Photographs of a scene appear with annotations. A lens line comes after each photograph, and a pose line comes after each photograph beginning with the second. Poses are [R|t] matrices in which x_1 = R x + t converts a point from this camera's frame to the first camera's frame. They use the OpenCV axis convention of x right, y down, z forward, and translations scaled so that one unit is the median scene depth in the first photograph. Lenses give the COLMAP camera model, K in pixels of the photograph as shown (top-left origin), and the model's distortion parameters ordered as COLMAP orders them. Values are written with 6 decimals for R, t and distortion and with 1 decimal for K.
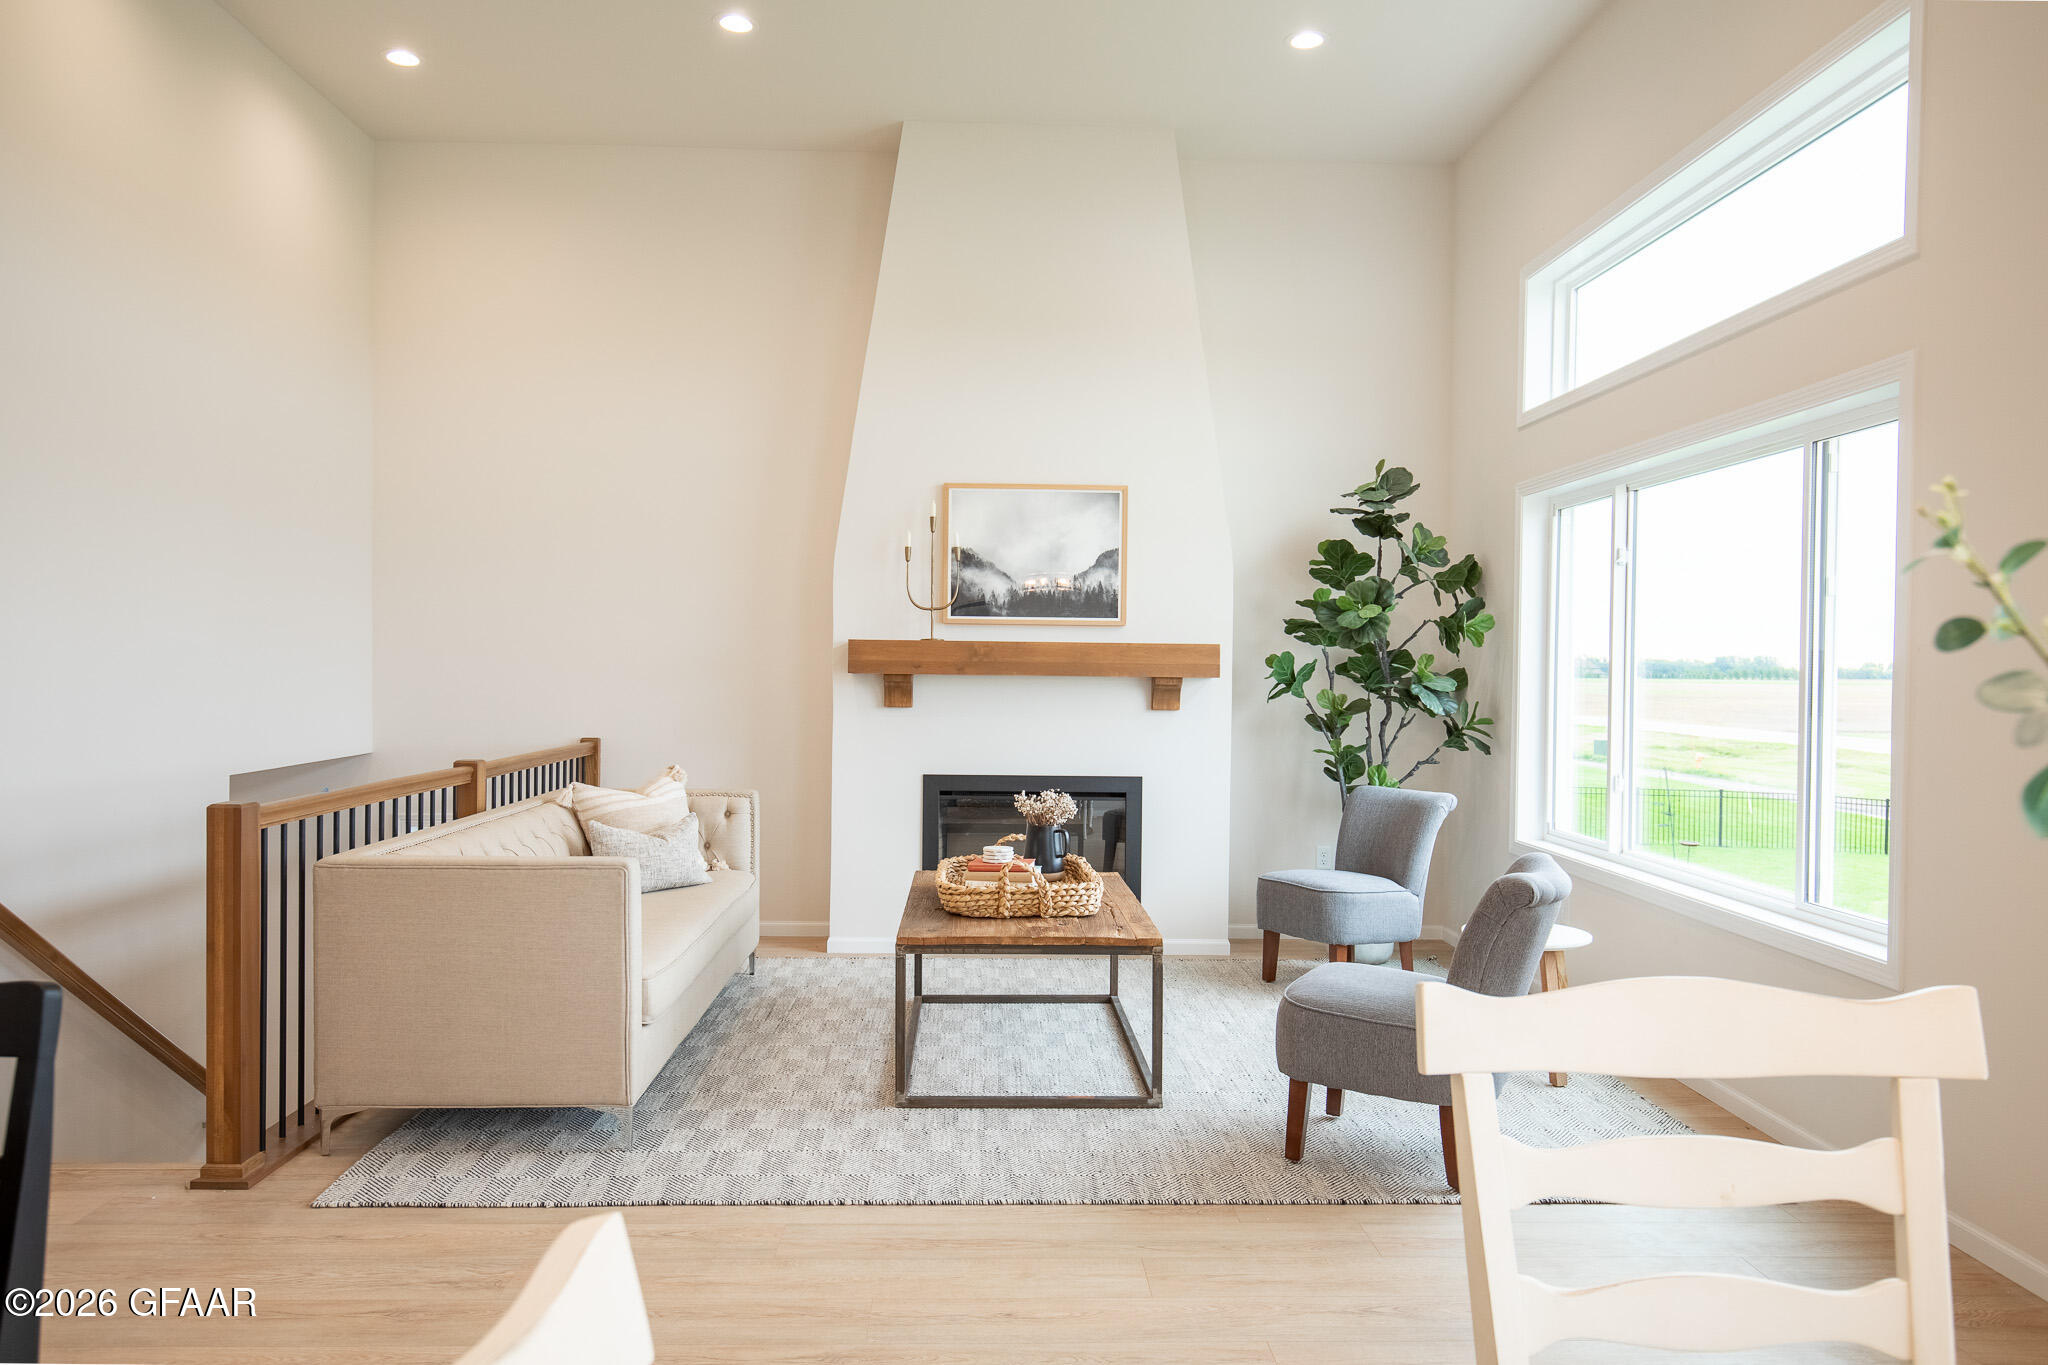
lens RADIAL K [[1376.1, 0, 1017.2], [0, 1376.1, 681.3], [0, 0, 1]] dist [0.007818, -0.004678]
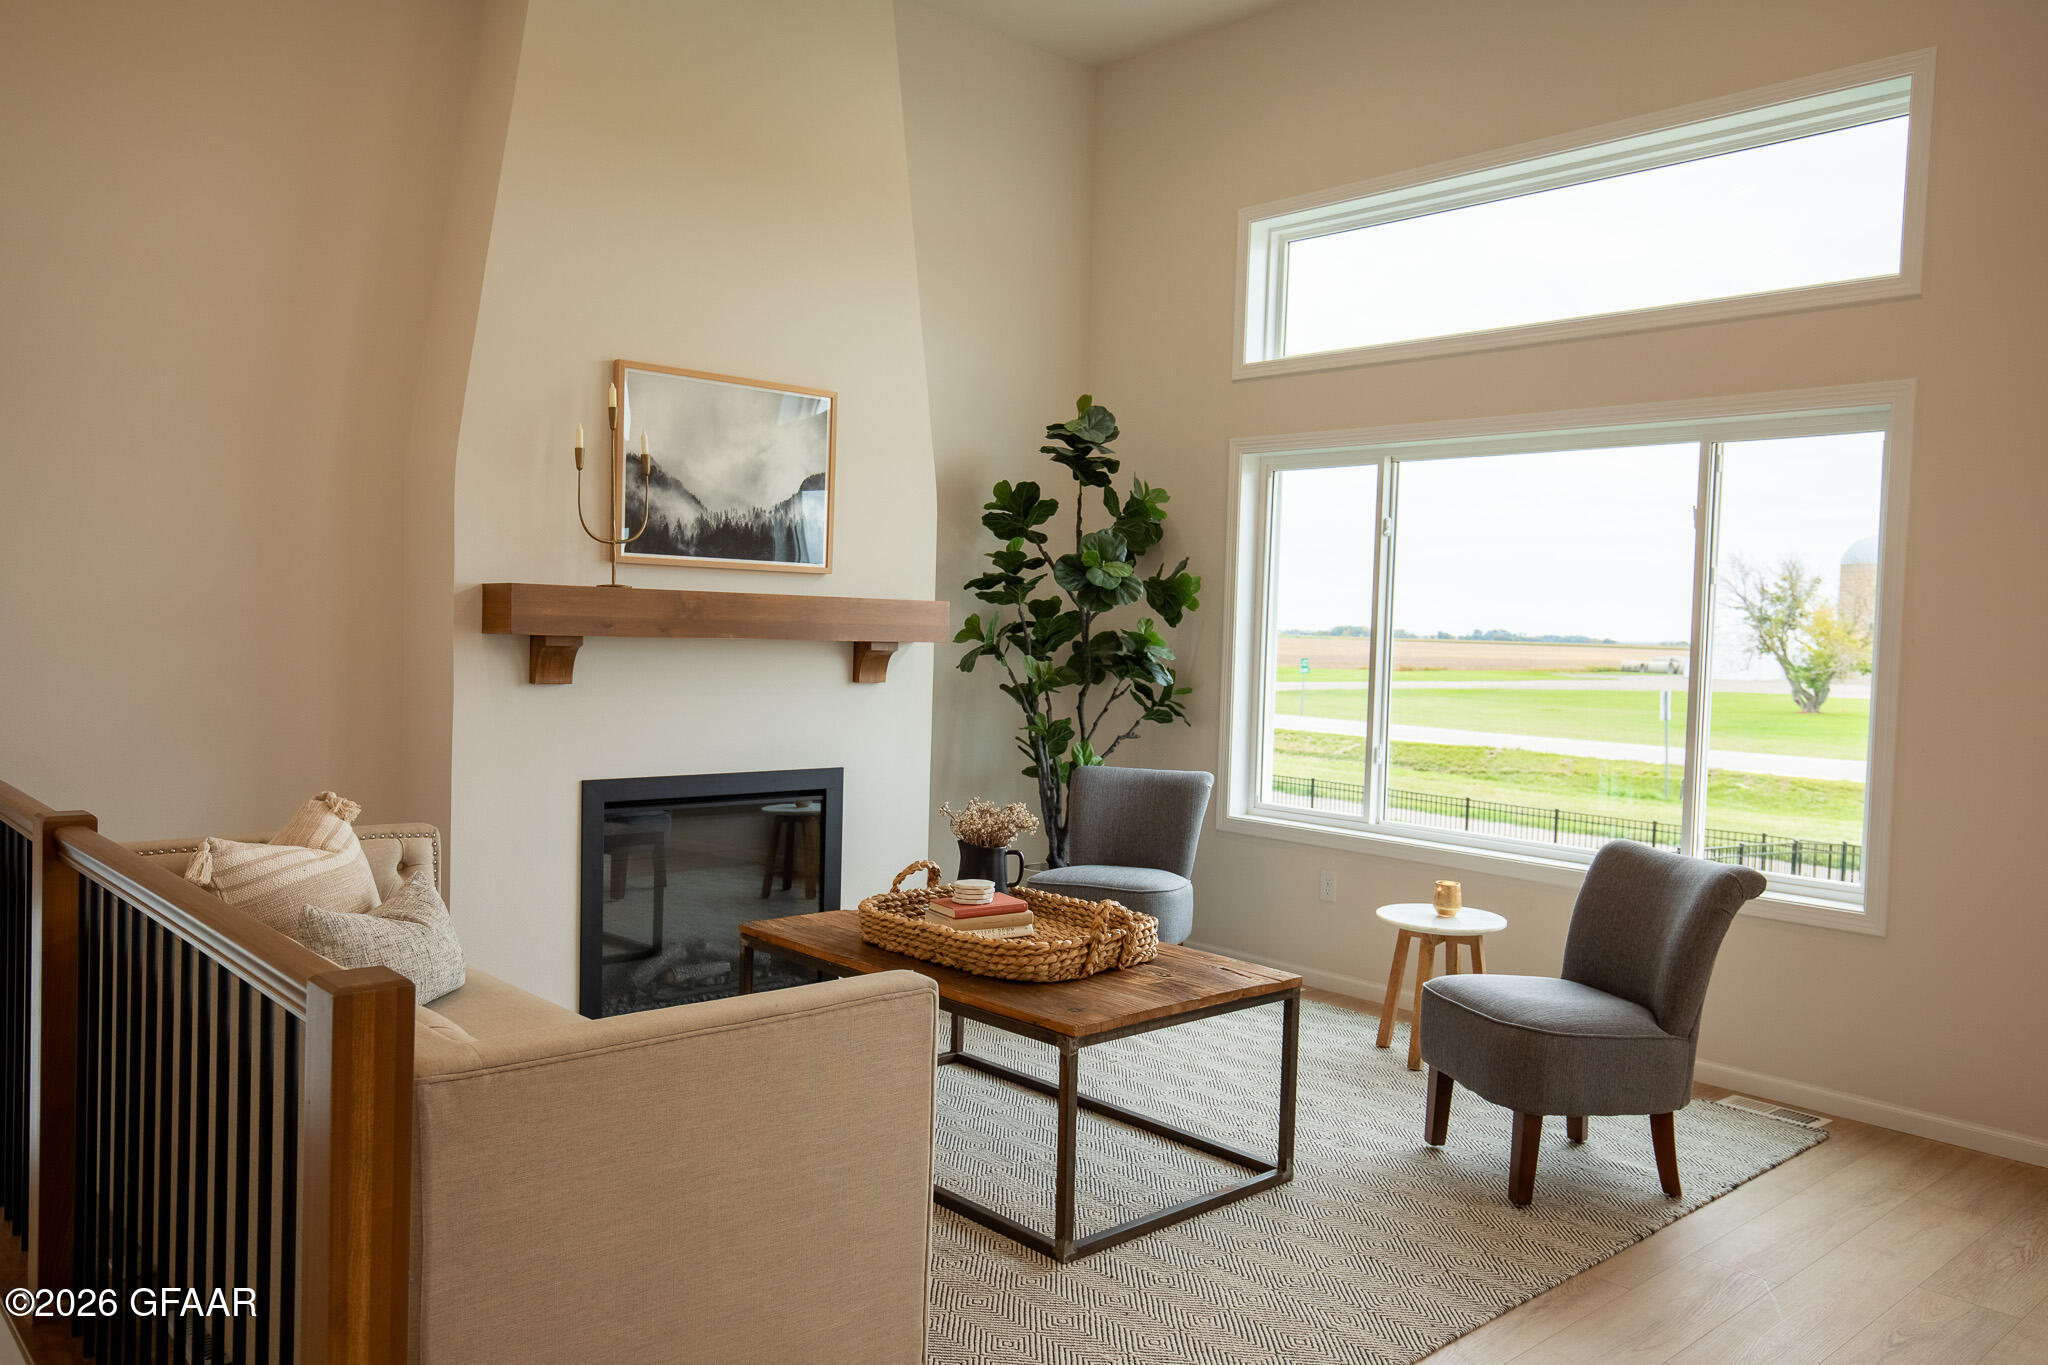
lens RADIAL K [[1527.4, 0, 1023.5], [0, 1527.4, 683.3], [0, 0, 1]] dist [0.012374, -0.002925]
pose [[0.753732, -0.014334, 0.657026, -0.535556], [-0.014813, 0.999138, 0.038791, -0.018636], [-0.657015, -0.038971, 0.752869, 0.370233]]
